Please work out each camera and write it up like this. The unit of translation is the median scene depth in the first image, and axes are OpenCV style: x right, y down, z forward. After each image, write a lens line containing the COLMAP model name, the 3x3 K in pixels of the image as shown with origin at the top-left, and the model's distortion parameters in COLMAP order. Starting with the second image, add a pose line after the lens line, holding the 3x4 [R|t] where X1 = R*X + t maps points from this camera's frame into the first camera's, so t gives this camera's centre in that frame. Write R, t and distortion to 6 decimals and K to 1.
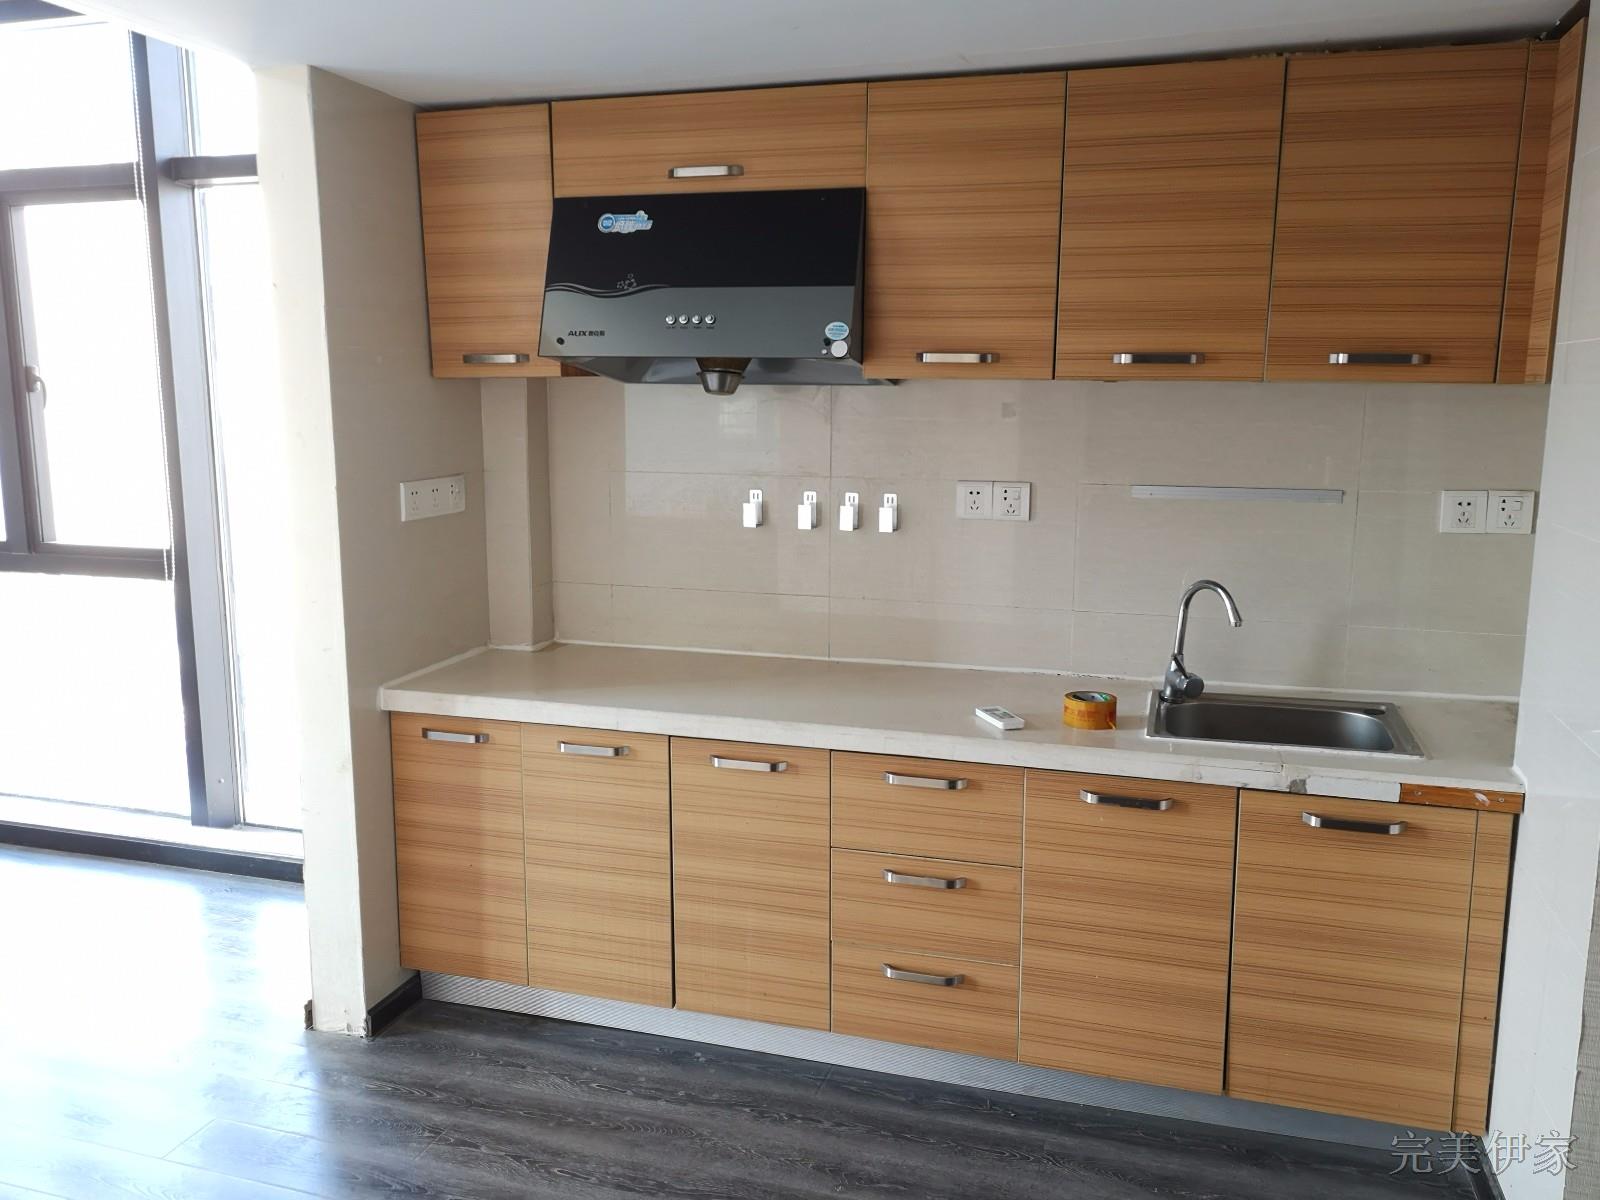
lens RADIAL K [[1251.7, 0, 806.8], [0, 1251.7, 588.9], [0, 0, 1]] dist [0.004263, -0.003550]
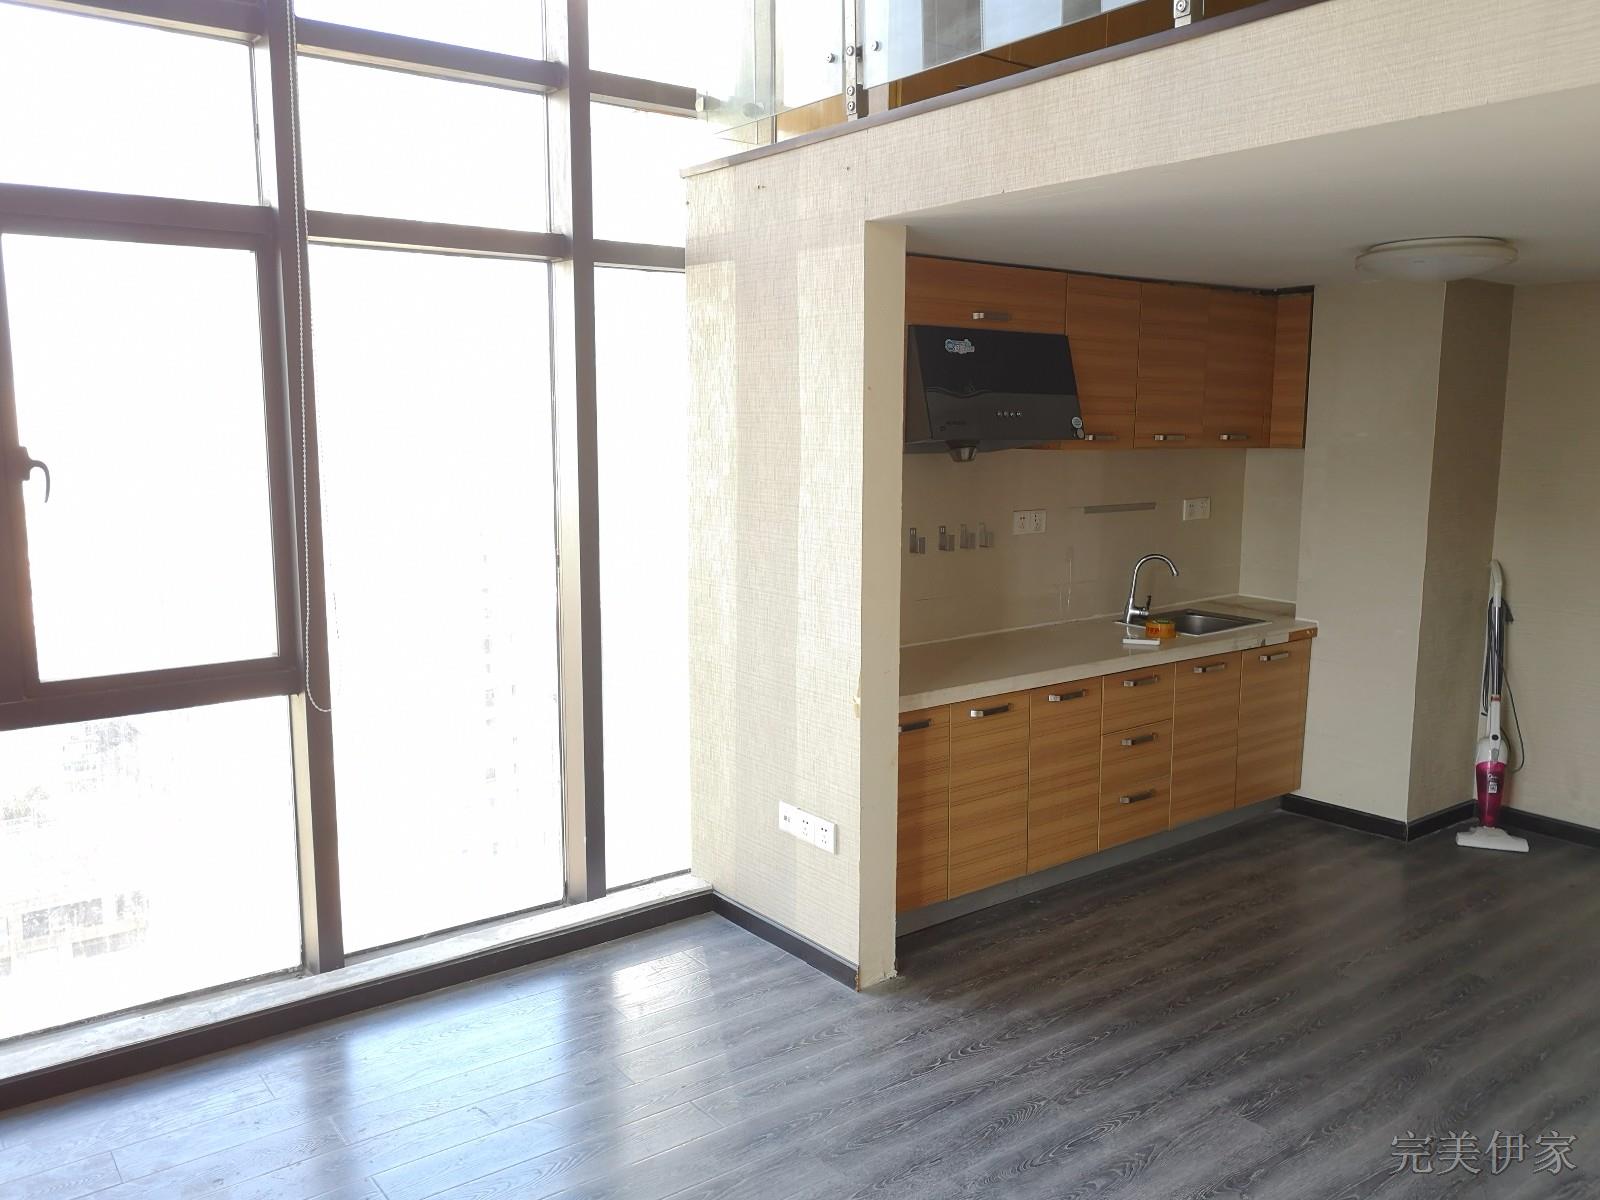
lens RADIAL K [[1251.7, 0, 805.5], [0, 1251.7, 592.6], [0, 0, 1]] dist [0.004263, -0.003550]
pose [[0.587107, -0.114169, 0.801418, -1.499379], [0.129123, 0.990537, 0.046517, -0.105553], [-0.799145, 0.076171, 0.596293, 0.315537]]
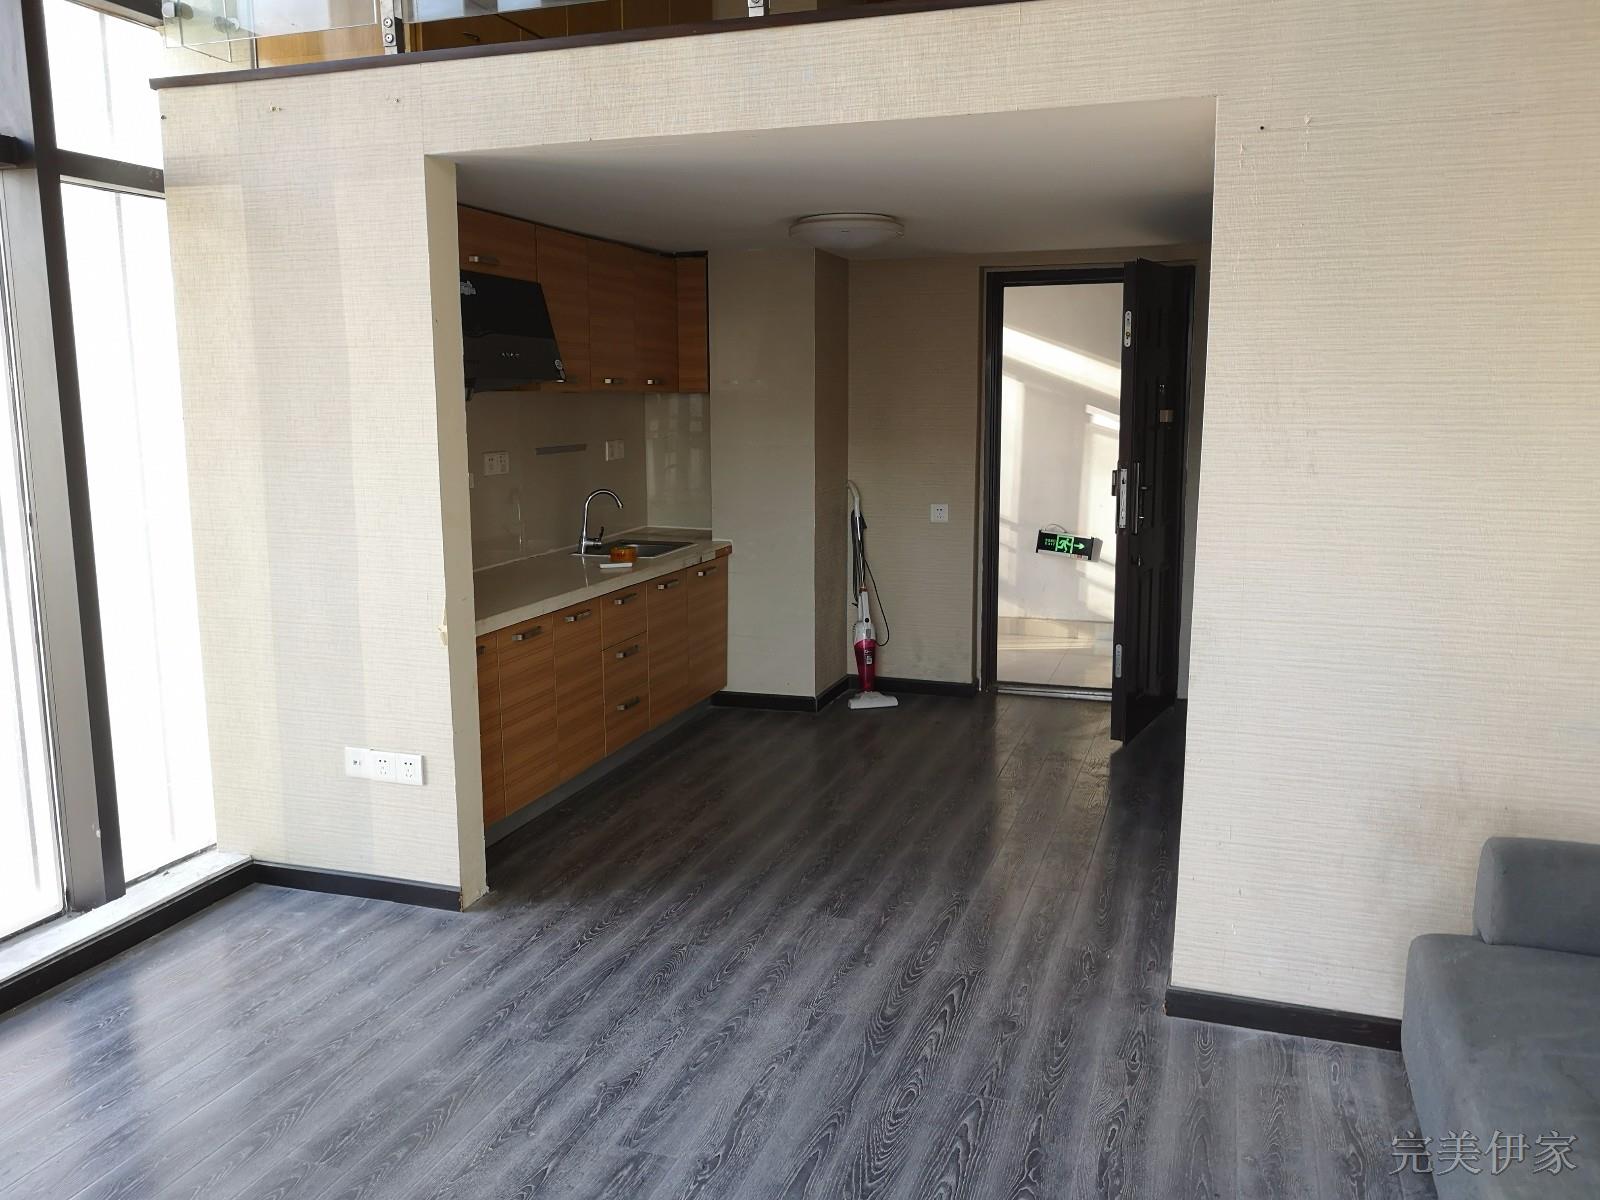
lens RADIAL K [[1251.7, 0, 787.3], [0, 1251.7, 587.8], [0, 0, 1]] dist [0.004263, -0.003550]
pose [[0.037991, -0.158299, 0.986660, -1.730596], [0.165455, 0.974741, 0.150016, -0.108262], [-0.985485, 0.157548, 0.063223, 0.606891]]
